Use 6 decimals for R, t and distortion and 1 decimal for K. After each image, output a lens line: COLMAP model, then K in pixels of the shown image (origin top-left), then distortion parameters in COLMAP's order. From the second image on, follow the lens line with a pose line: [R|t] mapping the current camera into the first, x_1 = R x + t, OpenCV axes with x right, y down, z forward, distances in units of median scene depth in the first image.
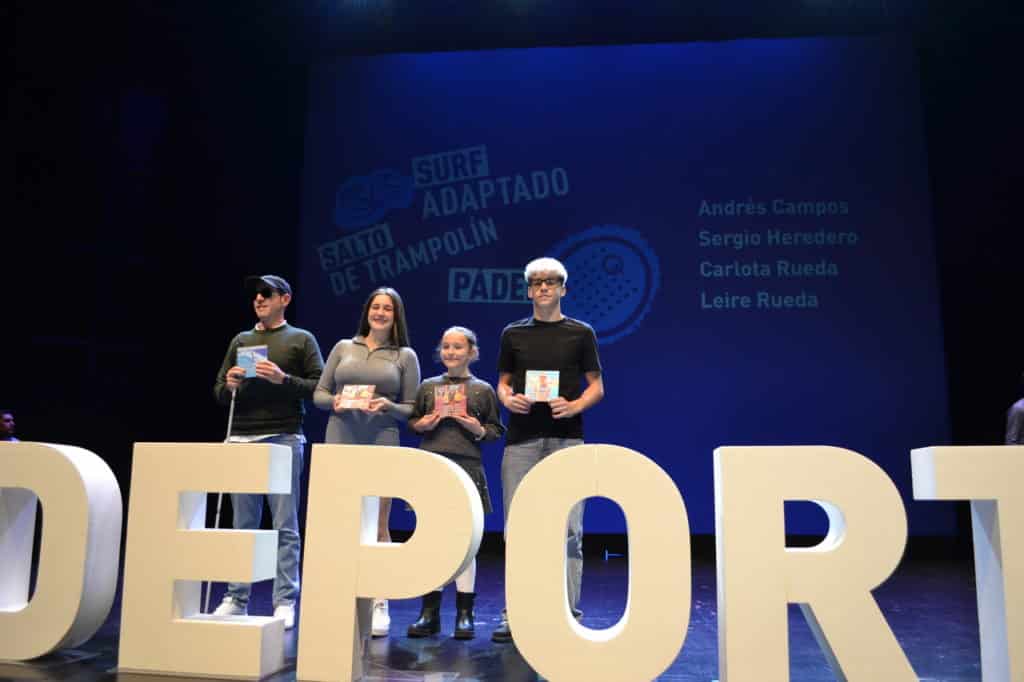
lens RADIAL K [[821.8, 0, 510.3], [0, 821.8, 359.6], [0, 0, 1]] dist [-0.015897, -0.010228]
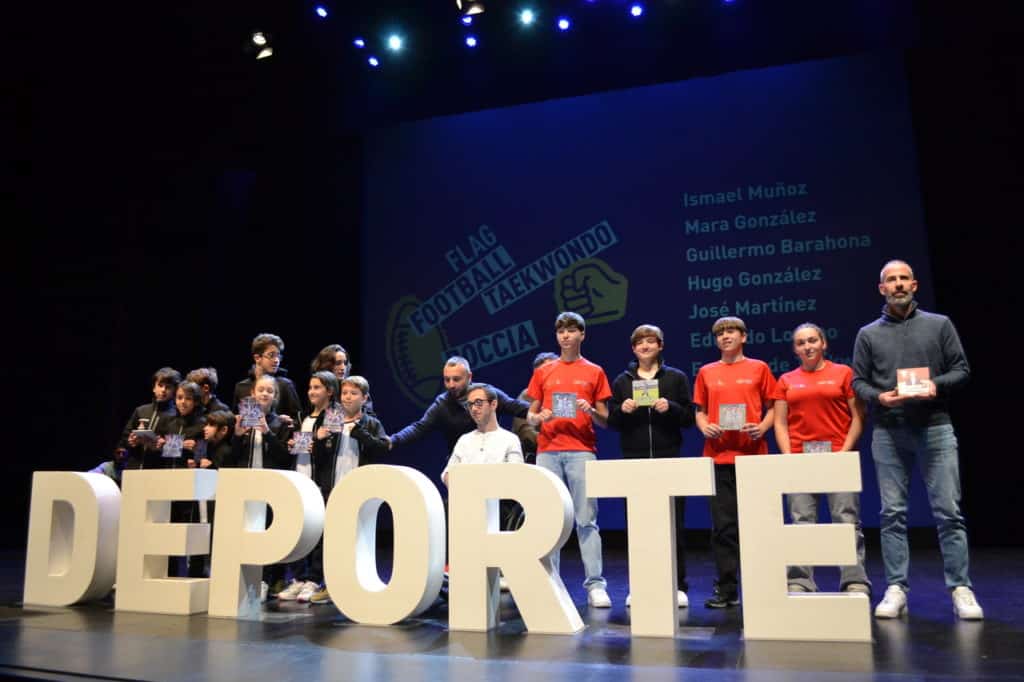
lens RADIAL K [[821.8, 0, 510.3], [0, 821.8, 359.6], [0, 0, 1]] dist [-0.015897, -0.010228]
pose [[0.979728, -0.052310, -0.193383, 0.635739], [0.053218, 0.998583, -0.000496, -0.080149], [0.193135, -0.009805, 0.981123, -0.453548]]
